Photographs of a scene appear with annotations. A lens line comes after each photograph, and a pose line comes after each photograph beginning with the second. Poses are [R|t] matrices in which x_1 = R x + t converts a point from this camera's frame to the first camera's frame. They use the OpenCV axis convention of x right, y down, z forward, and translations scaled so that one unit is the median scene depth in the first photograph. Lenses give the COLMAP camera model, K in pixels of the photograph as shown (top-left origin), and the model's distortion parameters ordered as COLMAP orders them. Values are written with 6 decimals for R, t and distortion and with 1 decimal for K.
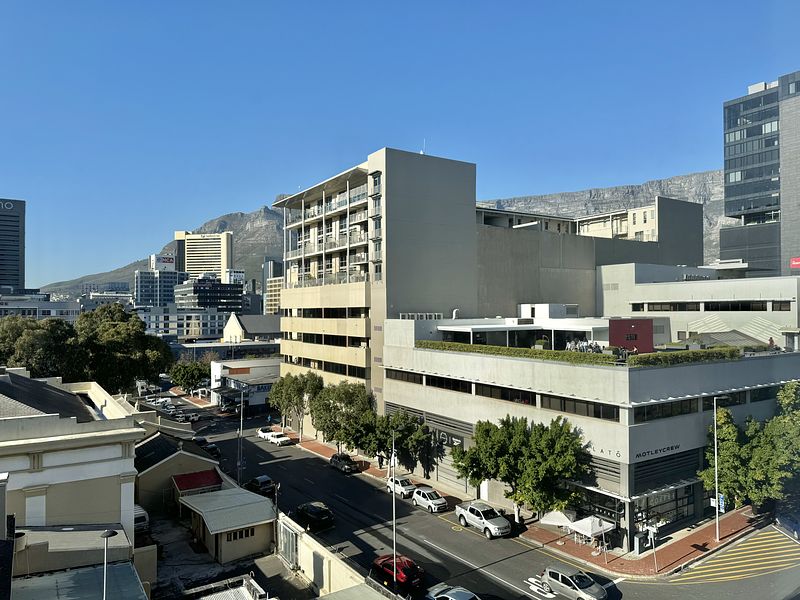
lens RADIAL K [[559.9, 0, 400.0], [0, 559.9, 300.0], [0, 0, 1]] dist [0.113499, -0.152842]
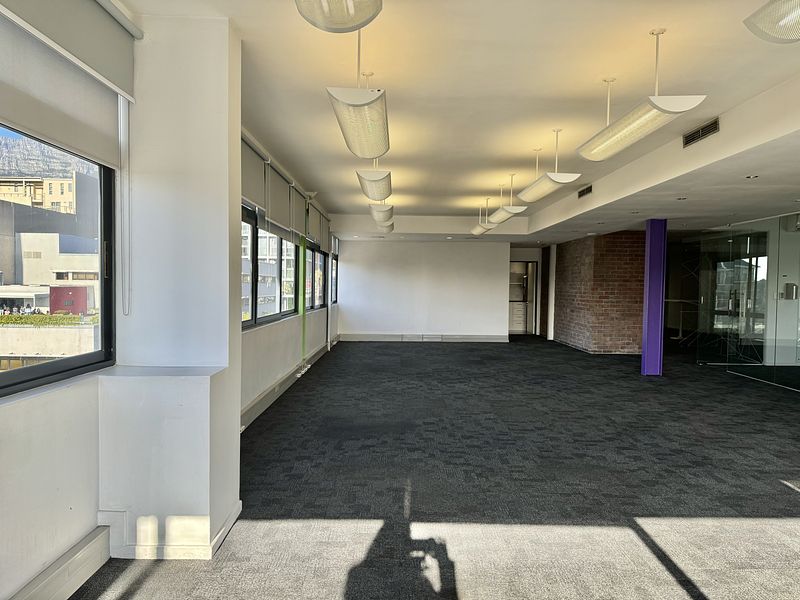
lens RADIAL K [[559.9, 0, 400.0], [0, 559.9, 300.0], [0, 0, 1]] dist [0.113499, -0.152842]
pose [[0.543086, -0.010872, 0.839607, -0.121889], [-0.033673, 0.998830, 0.034715, -0.000468], [-0.839002, -0.047125, 0.542084, -0.097948]]
